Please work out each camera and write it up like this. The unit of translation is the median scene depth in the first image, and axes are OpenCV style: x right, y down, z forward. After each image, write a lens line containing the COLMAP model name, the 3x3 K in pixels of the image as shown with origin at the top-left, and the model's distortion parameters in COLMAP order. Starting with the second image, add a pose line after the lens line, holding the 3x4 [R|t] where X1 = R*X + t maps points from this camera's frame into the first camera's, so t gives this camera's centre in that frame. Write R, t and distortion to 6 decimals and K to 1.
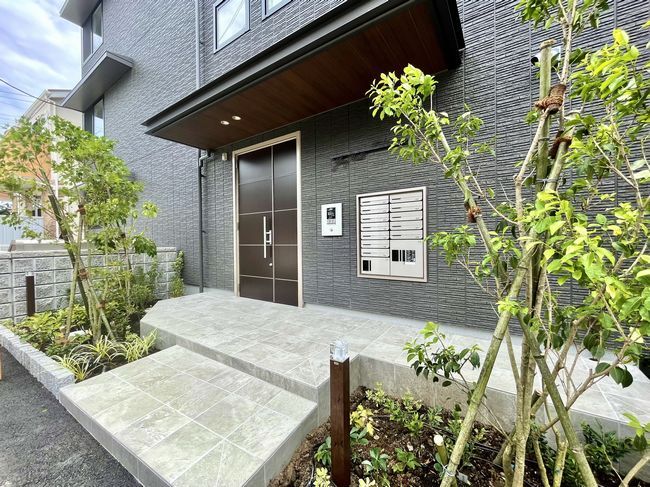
lens RADIAL K [[264.6, 0, 325.0], [0, 264.6, 243.5], [0, 0, 1]] dist [0.000477, -0.000164]
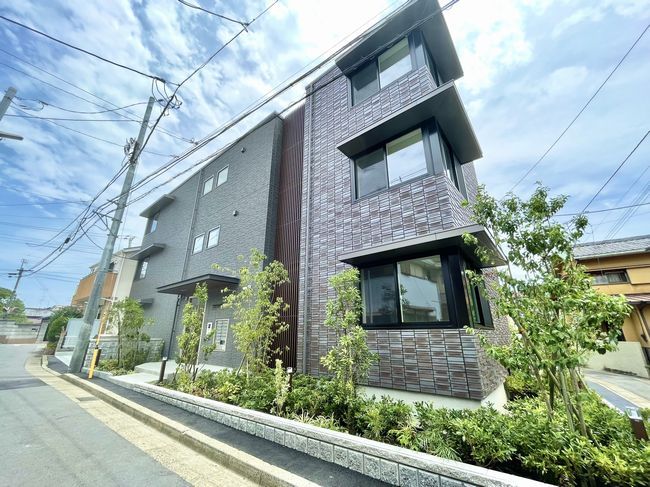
lens RADIAL K [[264.6, 0, 325.0], [0, 264.6, 243.5], [0, 0, 1]] dist [0.000477, -0.000164]
pose [[0.995692, -0.018720, -0.090817, 1.264737], [-0.012459, 0.943519, -0.331083, -0.023771], [0.091886, 0.330788, 0.939221, -1.495579]]
